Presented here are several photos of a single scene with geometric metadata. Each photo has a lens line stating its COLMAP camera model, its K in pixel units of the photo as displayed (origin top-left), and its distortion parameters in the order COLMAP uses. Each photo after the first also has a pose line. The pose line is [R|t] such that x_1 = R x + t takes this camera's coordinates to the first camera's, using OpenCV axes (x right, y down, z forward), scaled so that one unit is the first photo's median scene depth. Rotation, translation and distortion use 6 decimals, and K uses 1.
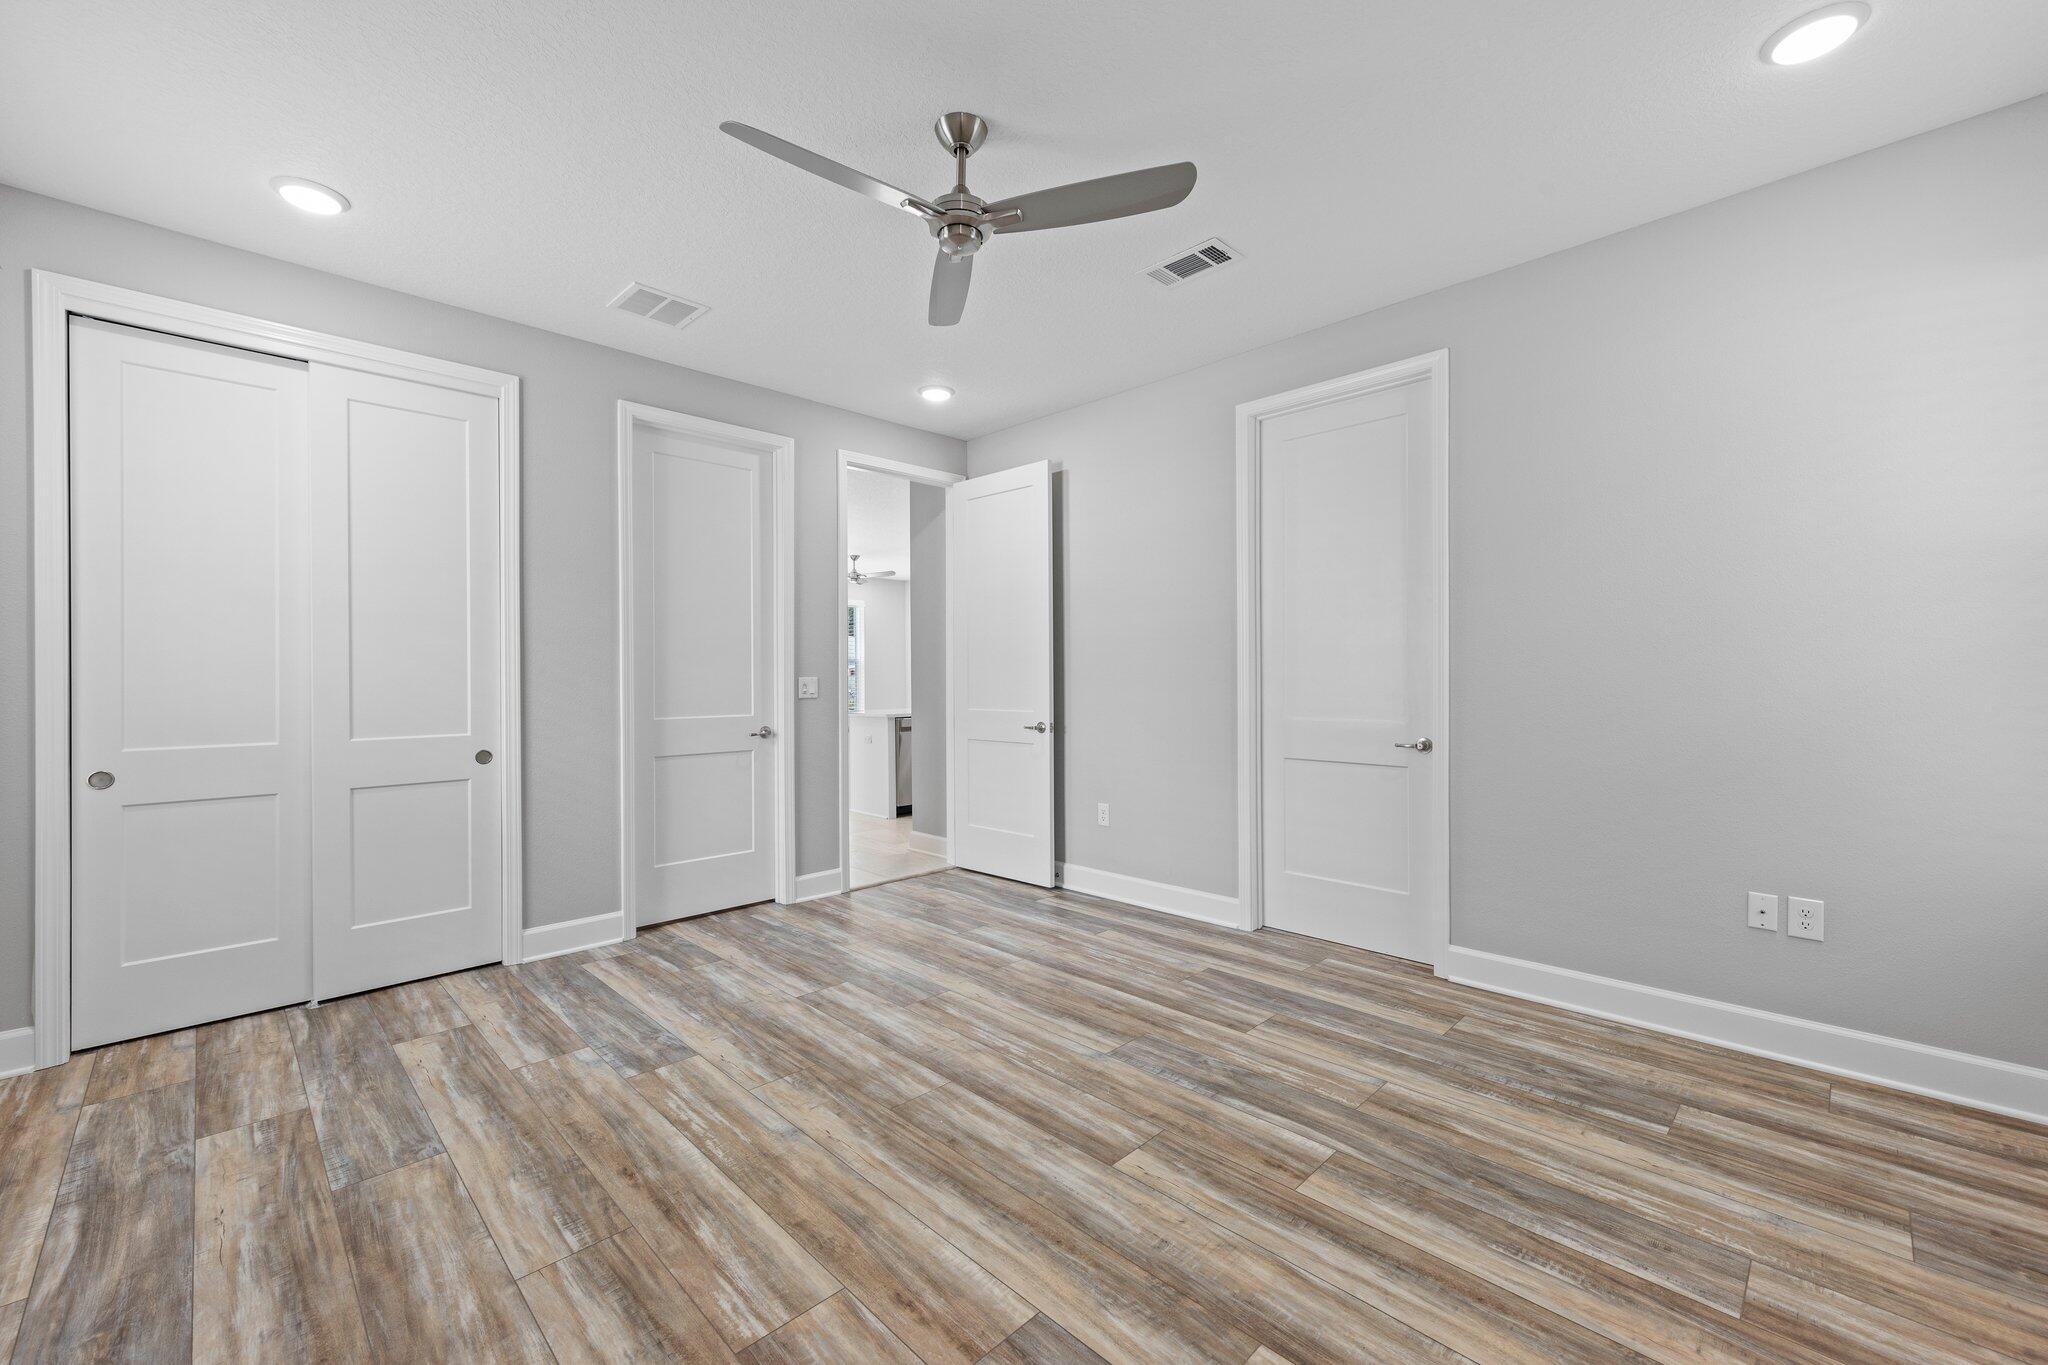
lens RADIAL K [[797.8, 0, 1029.0], [0, 797.8, 685.6], [0, 0, 1]] dist [0.007797, -0.000518]
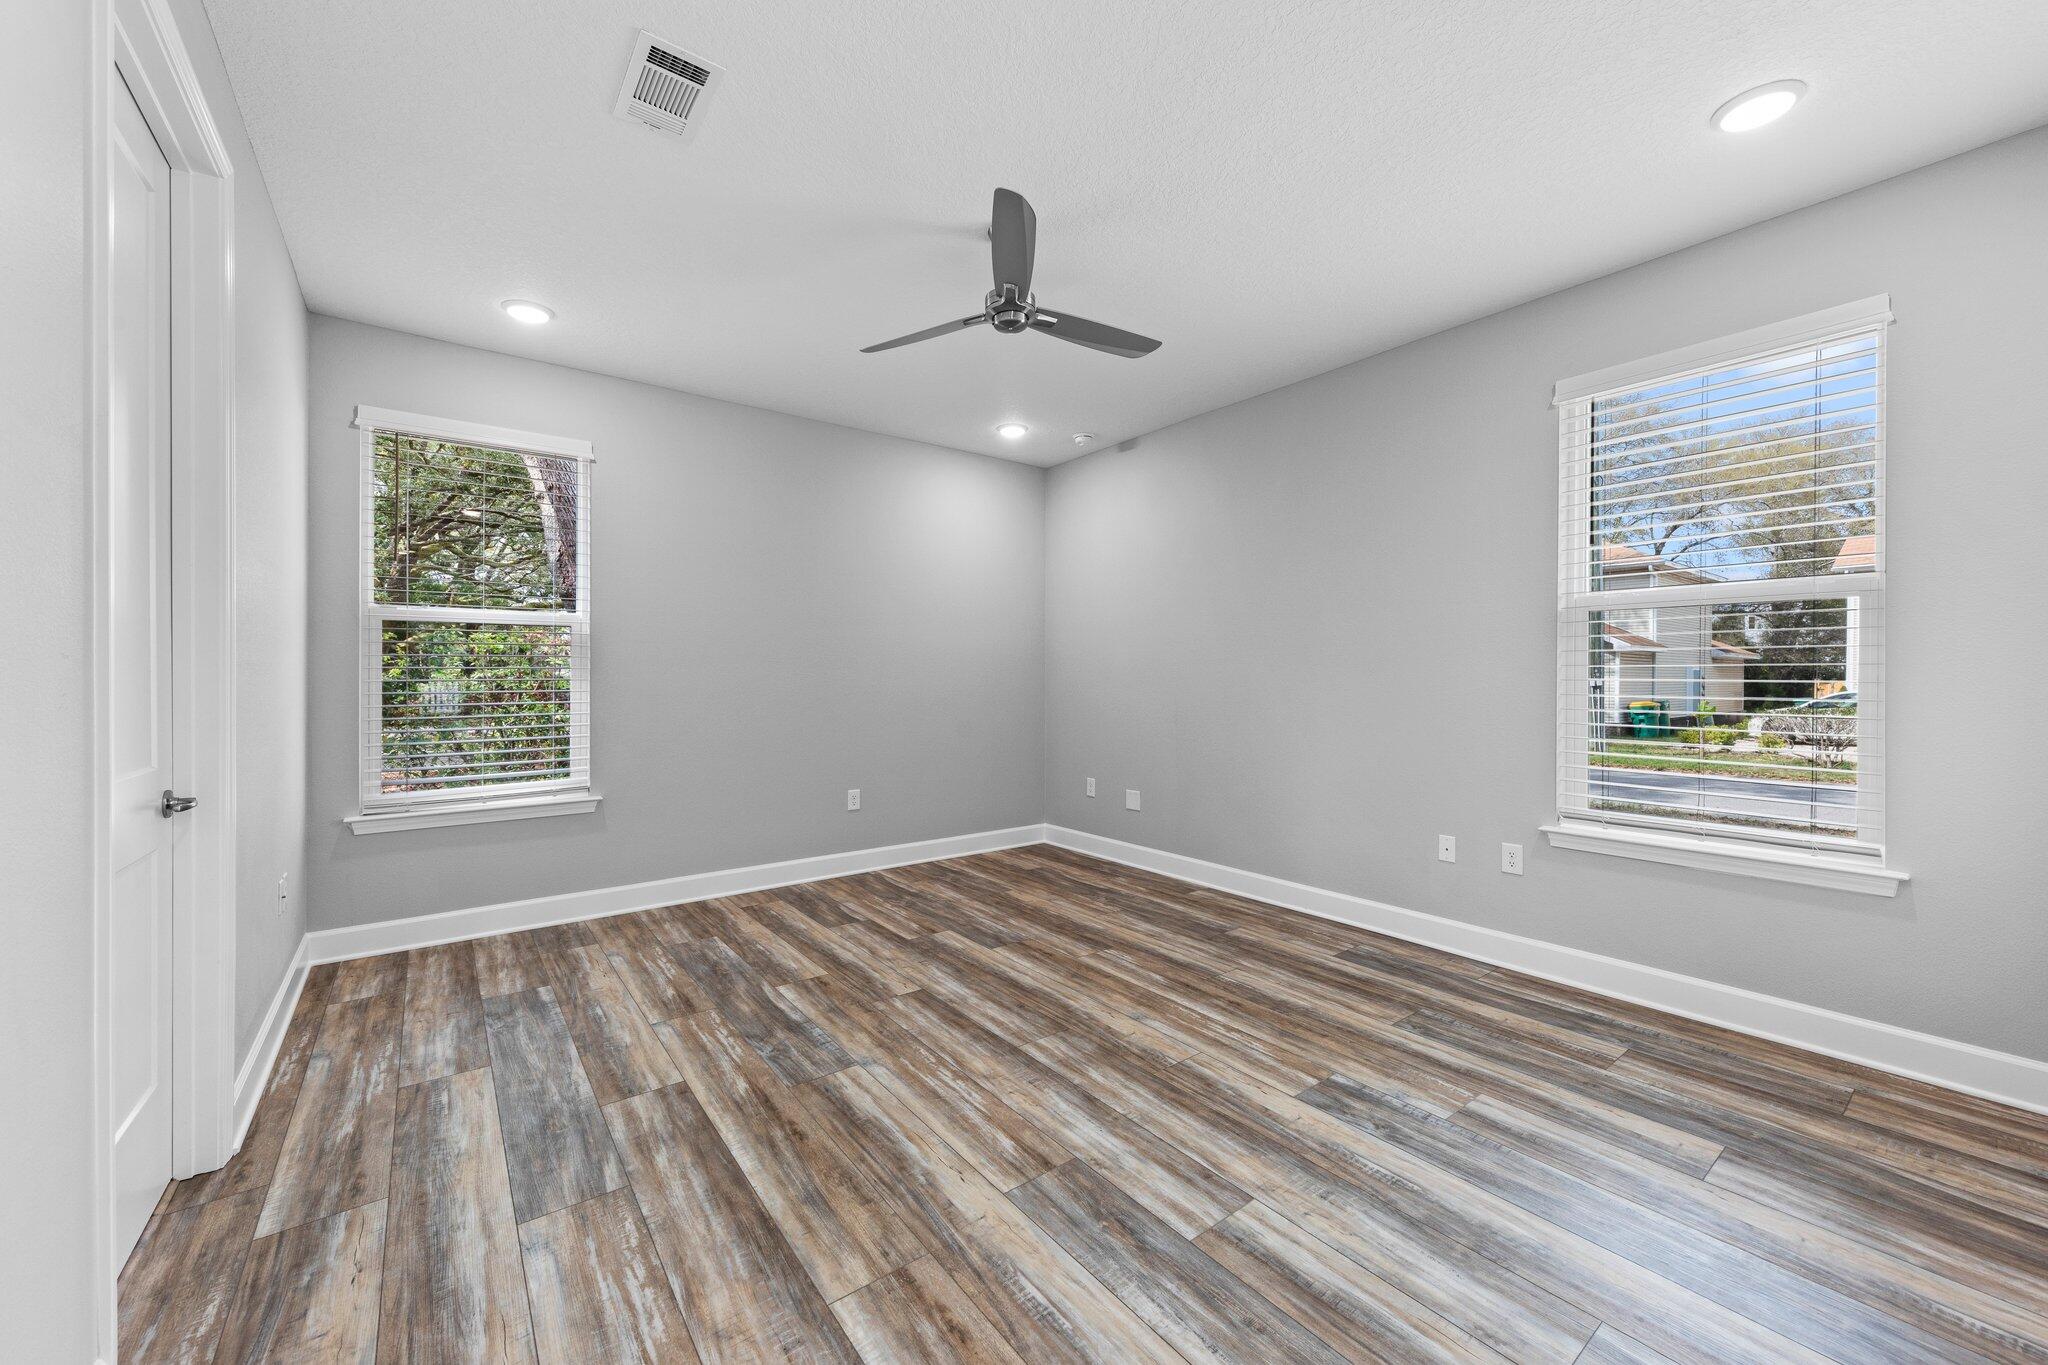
lens RADIAL K [[797.8, 0, 1020.9], [0, 797.8, 676.7], [0, 0, 1]] dist [0.007797, -0.000518]
pose [[-0.989599, 0.007826, 0.143639, -0.274892], [0.008931, 0.999935, 0.007052, -0.020432], [-0.143574, 0.008262, -0.989605, 2.174701]]
